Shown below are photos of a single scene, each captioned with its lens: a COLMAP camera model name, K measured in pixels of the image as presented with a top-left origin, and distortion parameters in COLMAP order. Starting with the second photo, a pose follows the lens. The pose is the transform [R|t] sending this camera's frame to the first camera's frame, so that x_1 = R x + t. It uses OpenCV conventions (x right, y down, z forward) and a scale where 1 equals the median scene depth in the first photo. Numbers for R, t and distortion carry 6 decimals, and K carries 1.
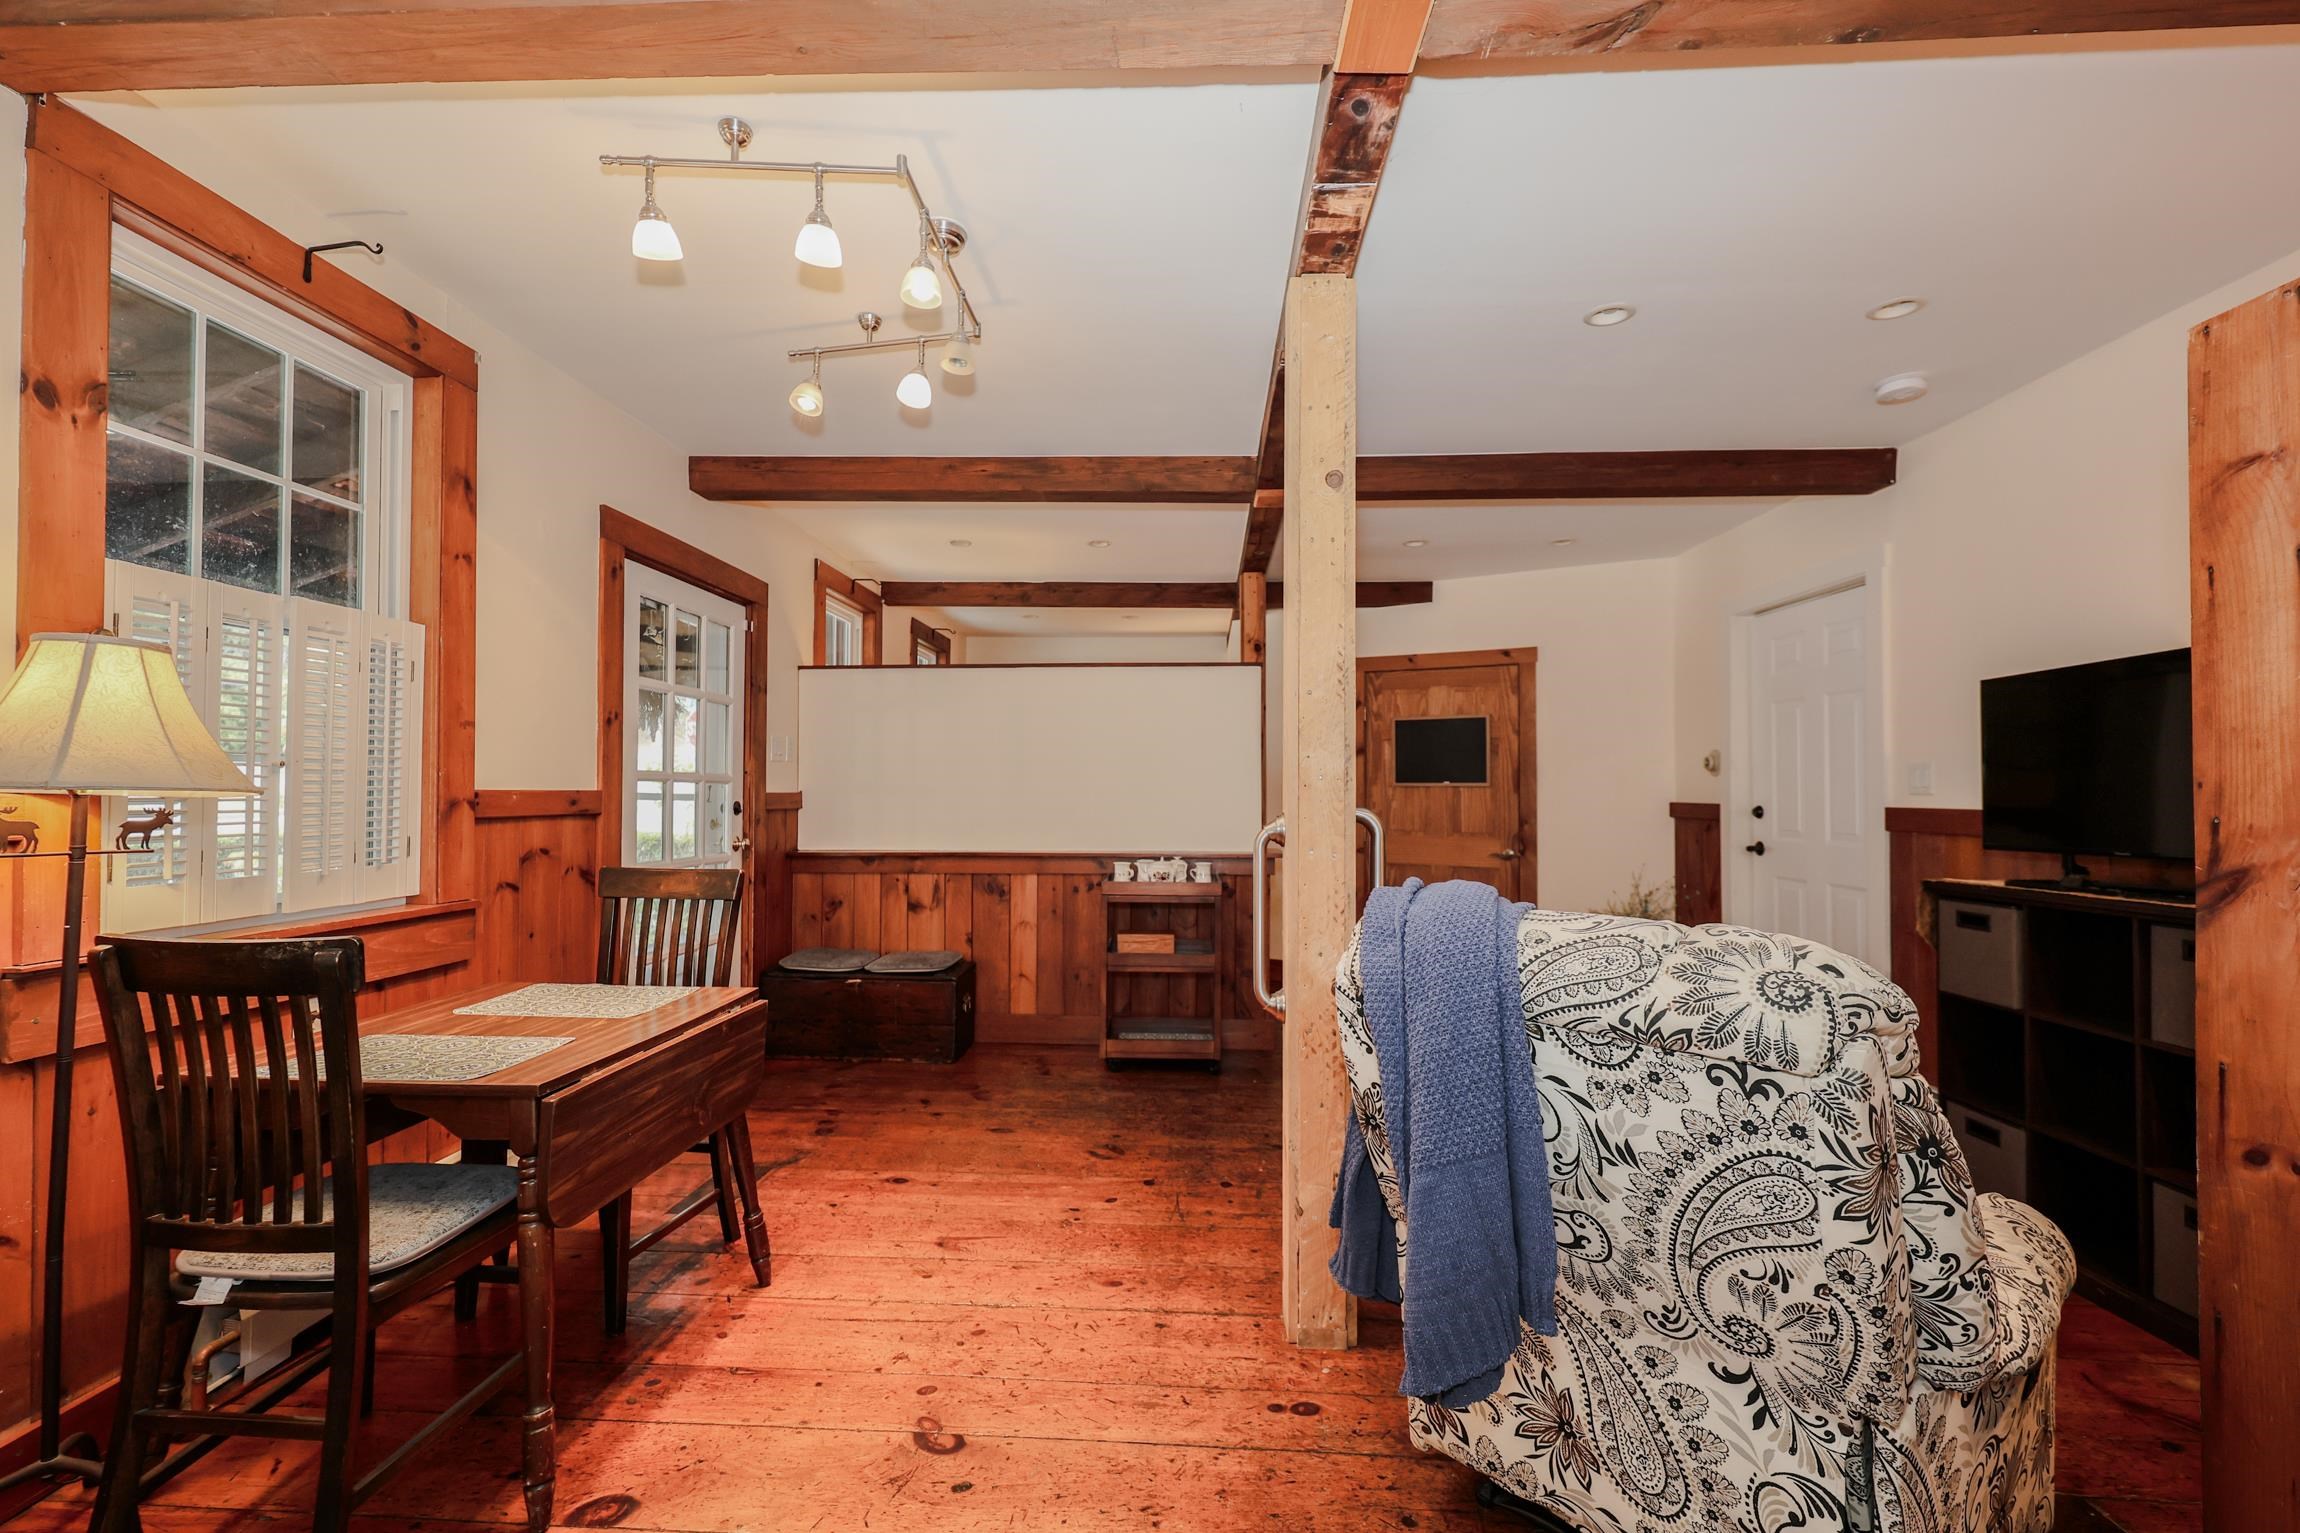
lens RADIAL K [[935.4, 0, 1157.8], [0, 935.4, 777.2], [0, 0, 1]] dist [-0.000970, -0.000281]
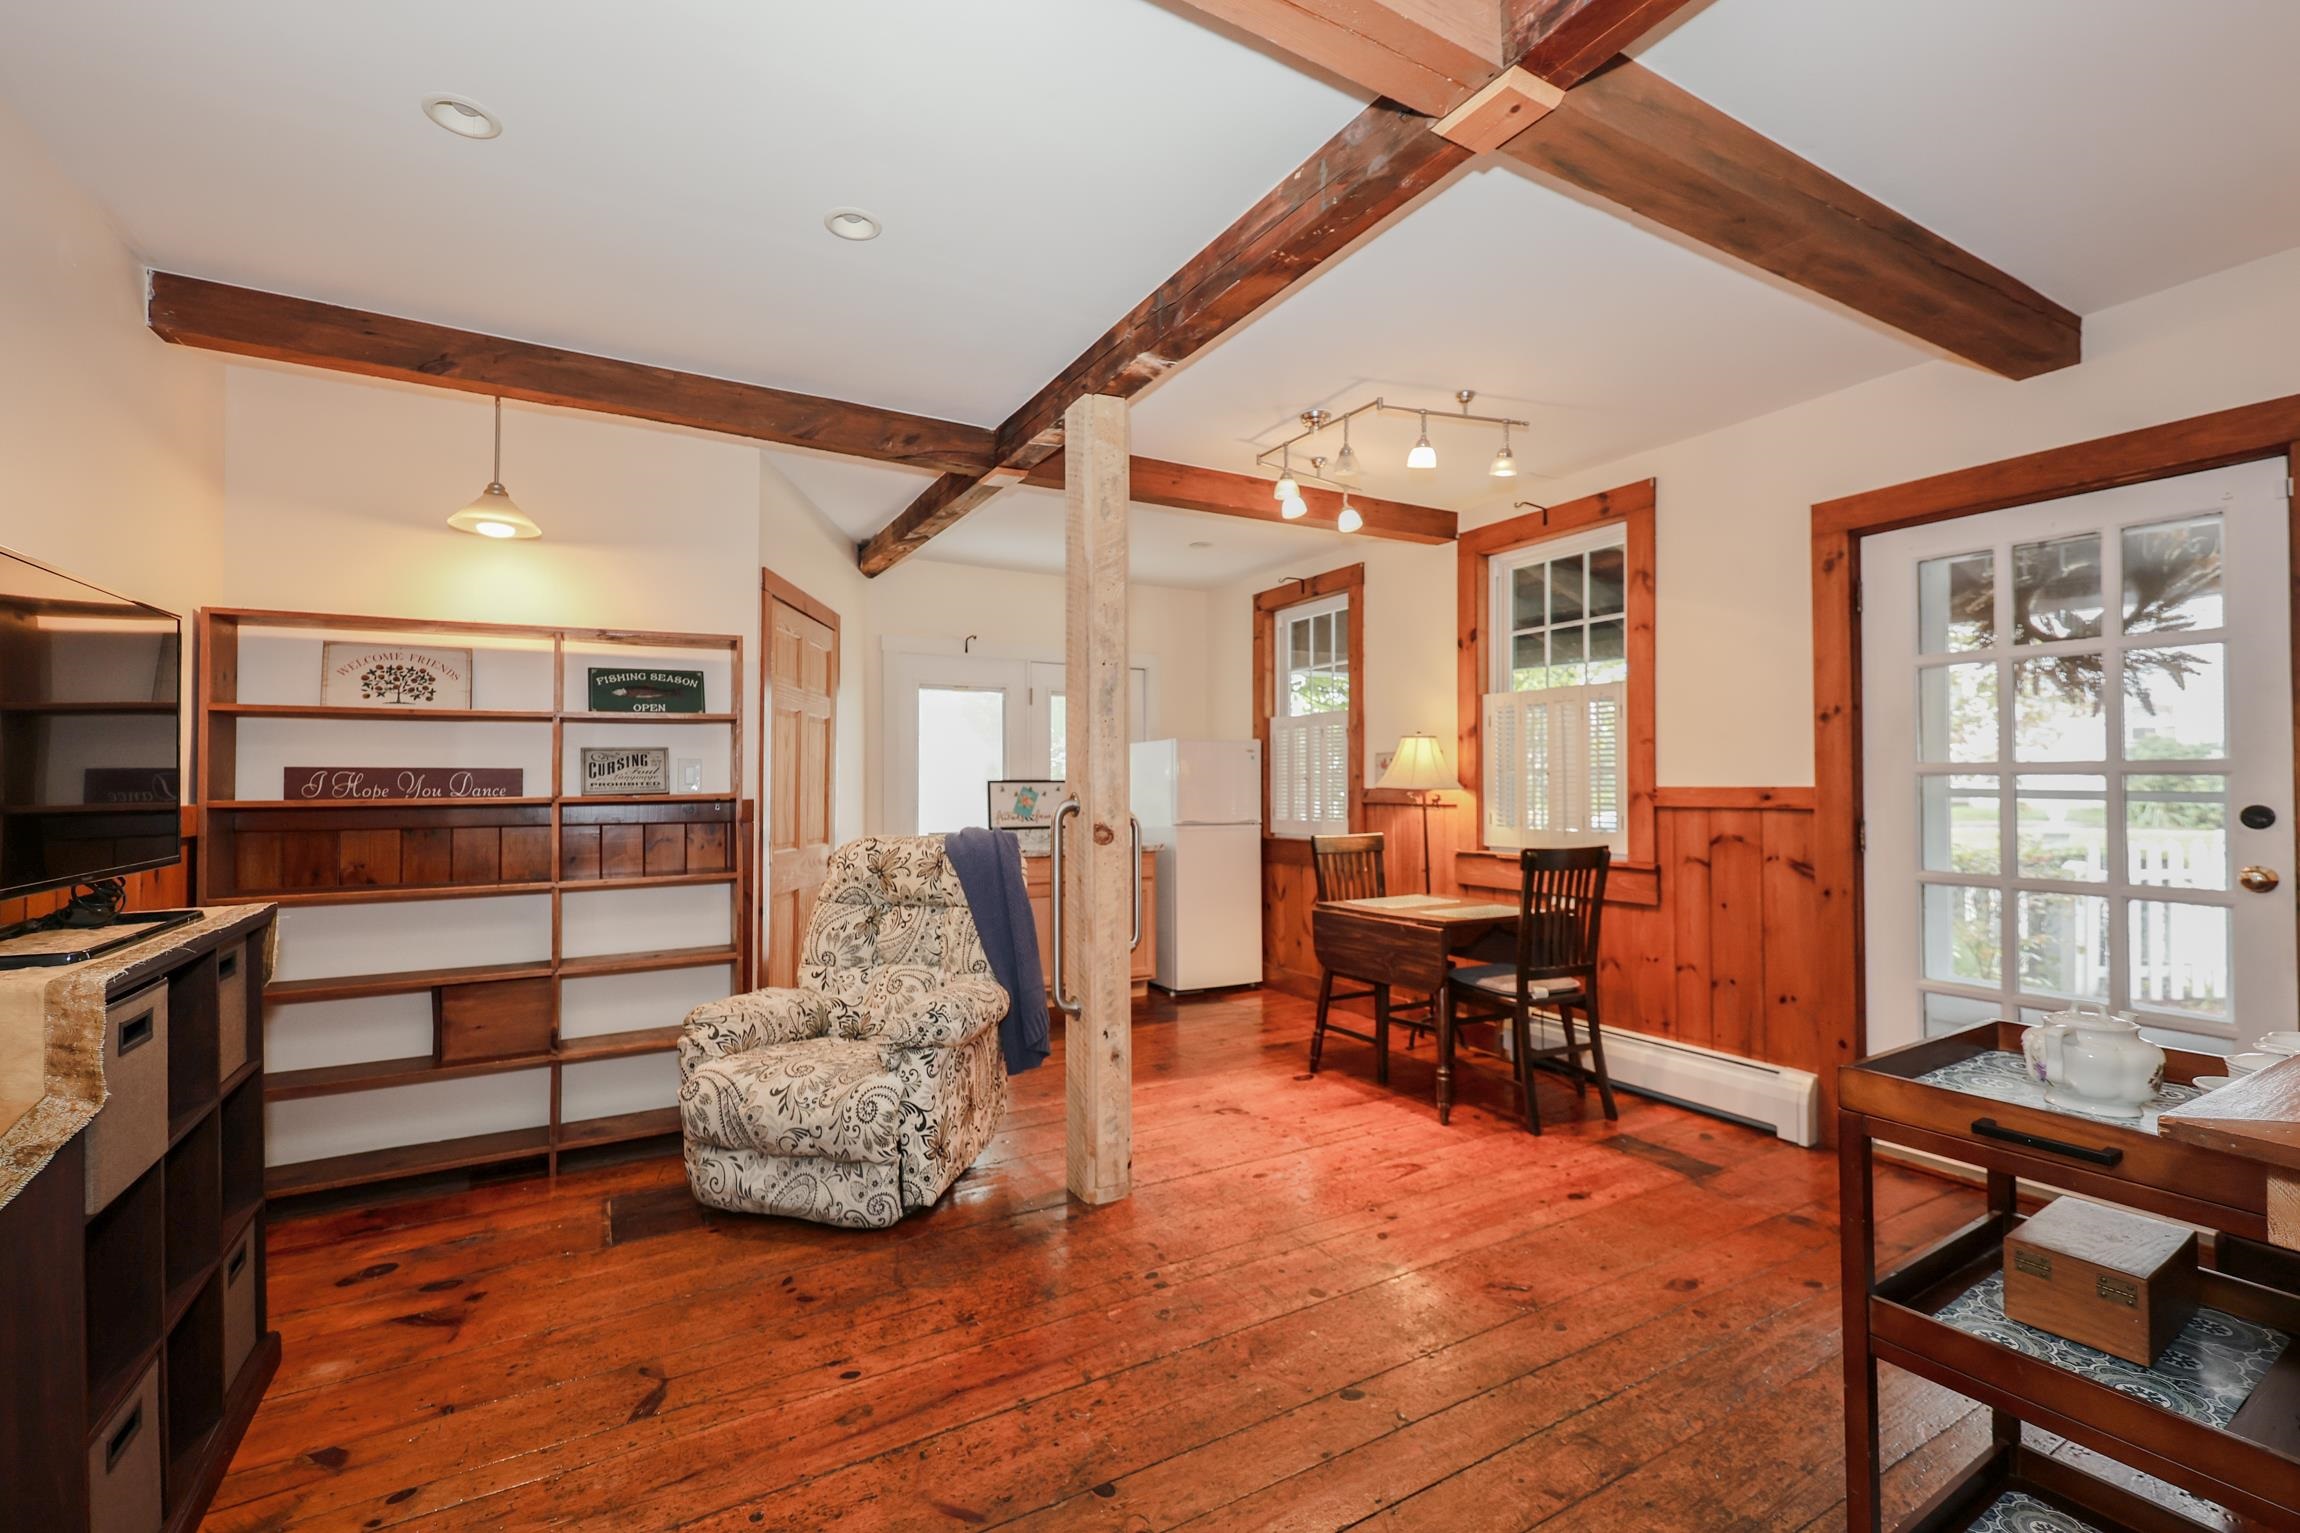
lens RADIAL K [[972.5, 0, 1147.6], [0, 972.5, 770.0], [0, 0, 1]] dist [-0.001269, -0.000099]
pose [[-0.840414, -0.009092, -0.541869, 0.683780], [0.008722, 0.999503, -0.030299, 0.025458], [0.541875, -0.030190, -0.839917, 1.744668]]
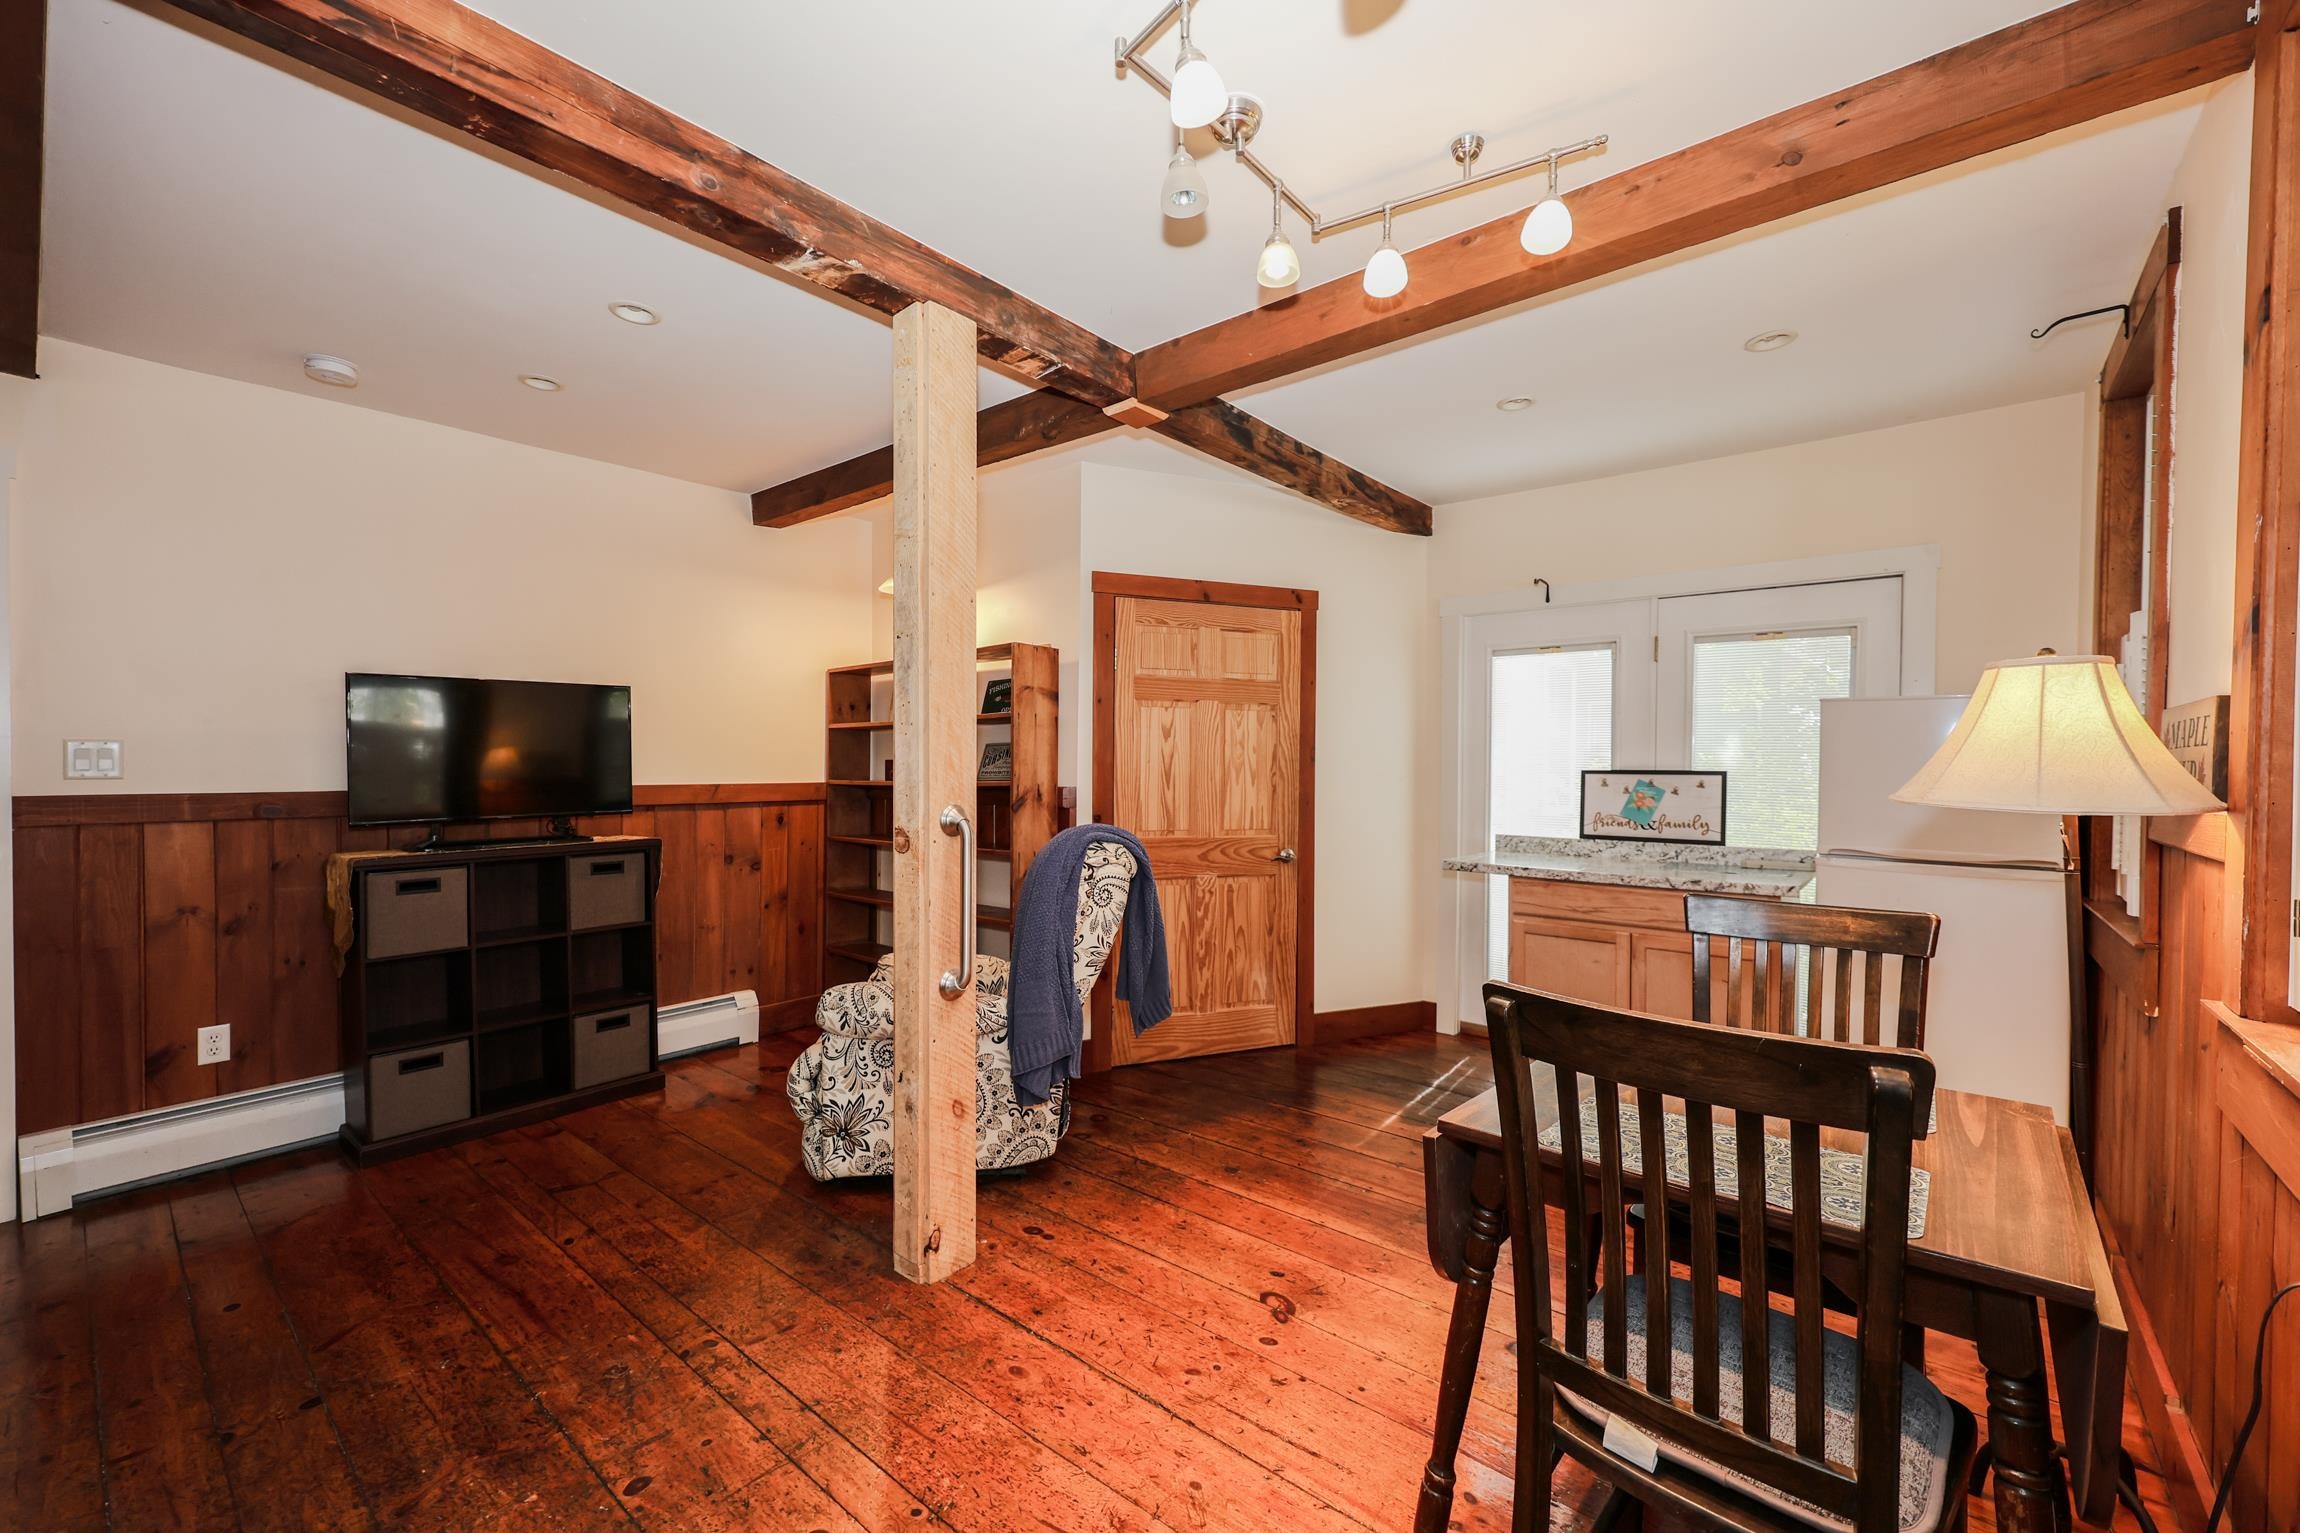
lens RADIAL K [[935.4, 0, 1157.8], [0, 935.4, 777.2], [0, 0, 1]] dist [-0.000970, -0.000281]
pose [[-0.808743, -0.014723, 0.587978, -0.542989], [-0.016766, 0.999857, 0.001977, -0.000669], [-0.587923, -0.008259, -0.808875, 1.379803]]
